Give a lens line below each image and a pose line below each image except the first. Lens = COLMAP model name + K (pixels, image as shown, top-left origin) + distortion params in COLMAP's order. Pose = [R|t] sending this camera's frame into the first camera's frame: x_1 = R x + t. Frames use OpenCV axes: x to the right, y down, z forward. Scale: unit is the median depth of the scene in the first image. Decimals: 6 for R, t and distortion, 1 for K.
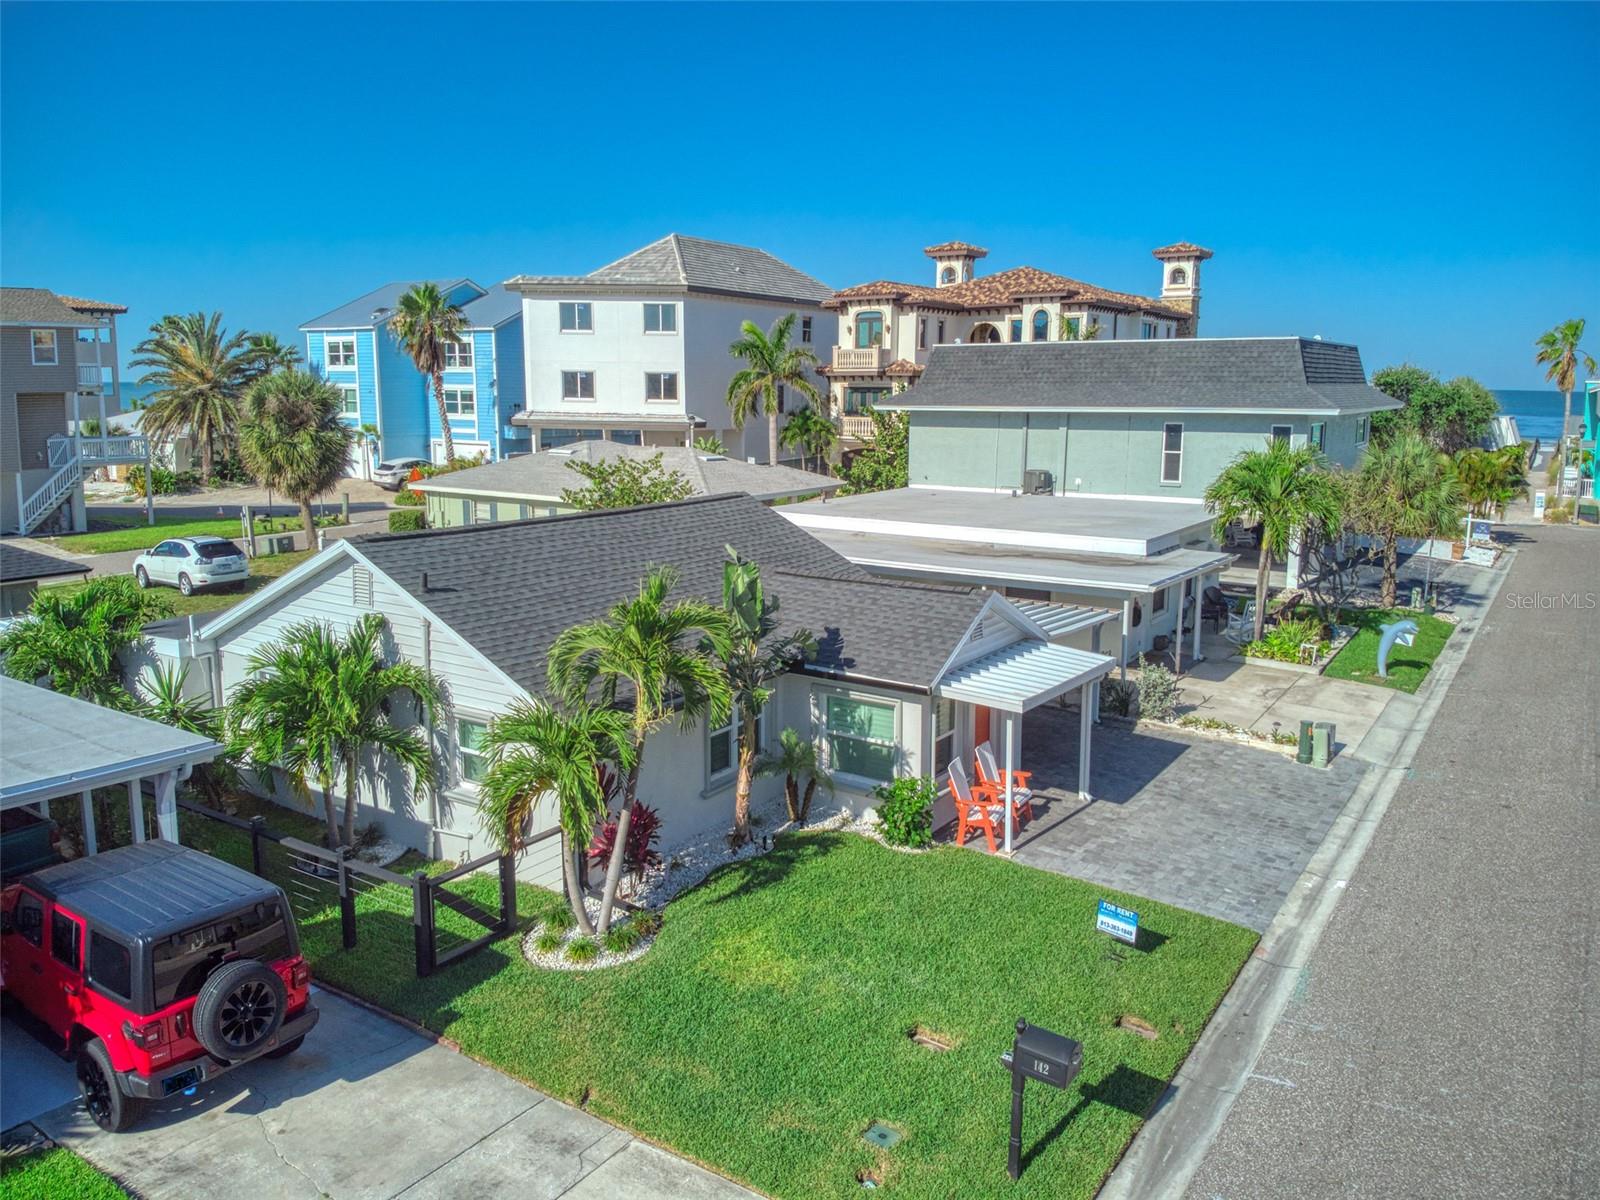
lens RADIAL K [[1192.8, 0, 801.4], [0, 1192.8, 546.2], [0, 0, 1]] dist [0.102363, -0.213652]
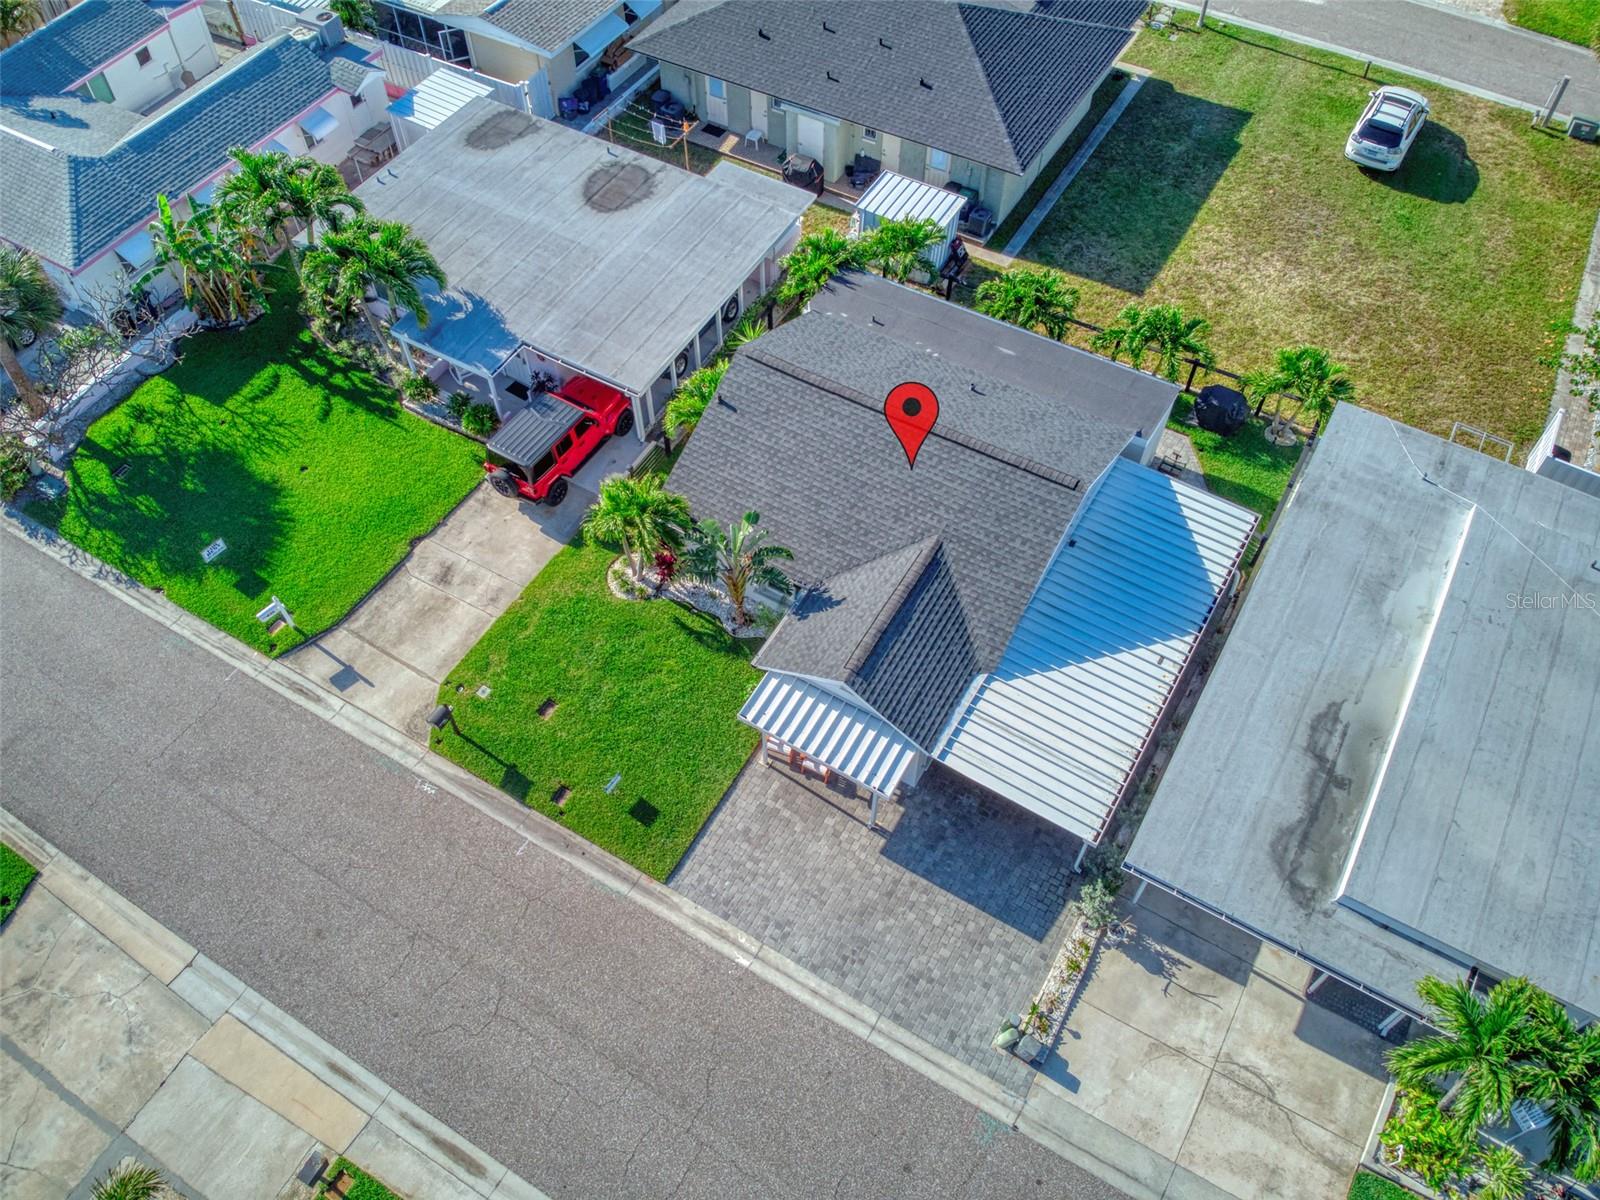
lens RADIAL K [[1225.0, 0, 779.1], [0, 1225.0, 566.3], [0, 0, 1]] dist [0.243320, -0.540461]
pose [[0.043140, 0.793624, -0.606878, 0.638515], [-0.120794, 0.607130, 0.785367, -0.797895], [0.991740, 0.039426, 0.122056, 0.527439]]
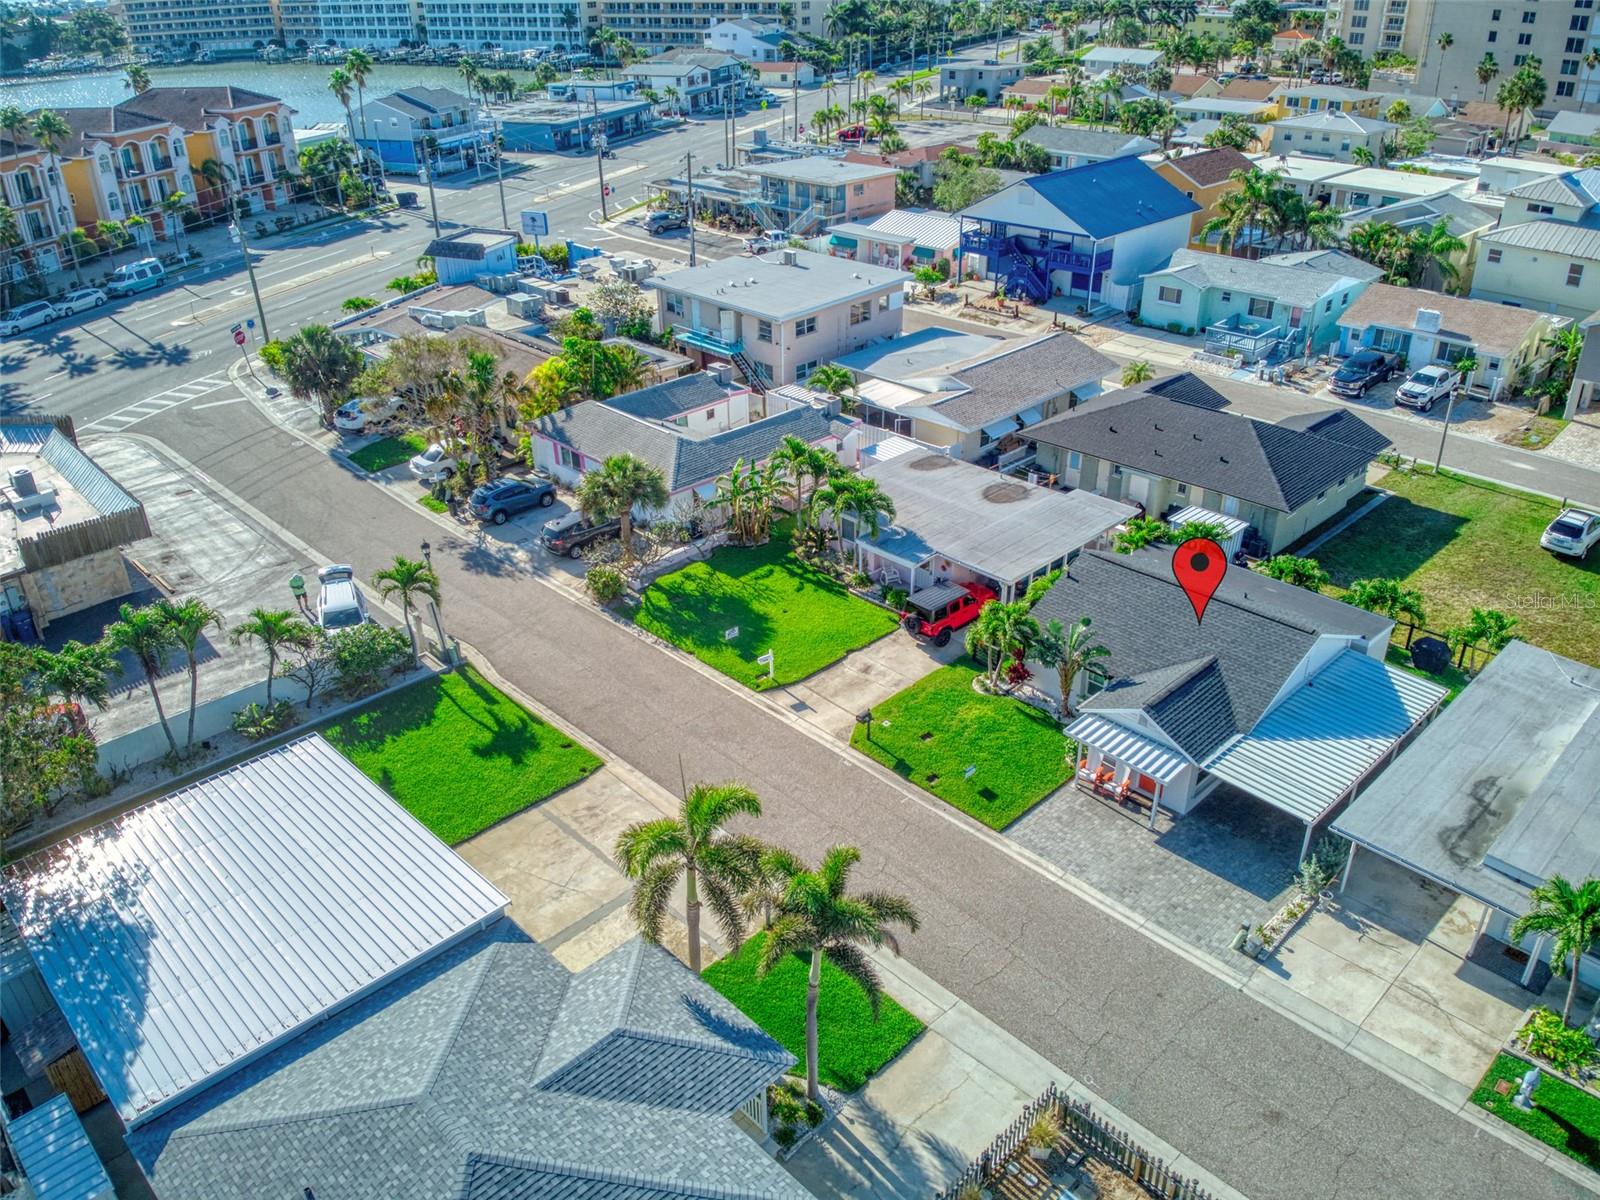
lens RADIAL K [[1202.8, 0, 764.5], [0, 1202.8, 581.1], [0, 0, 1]] dist [0.071831, -0.204493]
pose [[-0.241649, 0.454492, -0.857346, 1.408372], [-0.102304, 0.866674, 0.488272, -0.770563], [0.964956, 0.205701, -0.162934, 0.469915]]
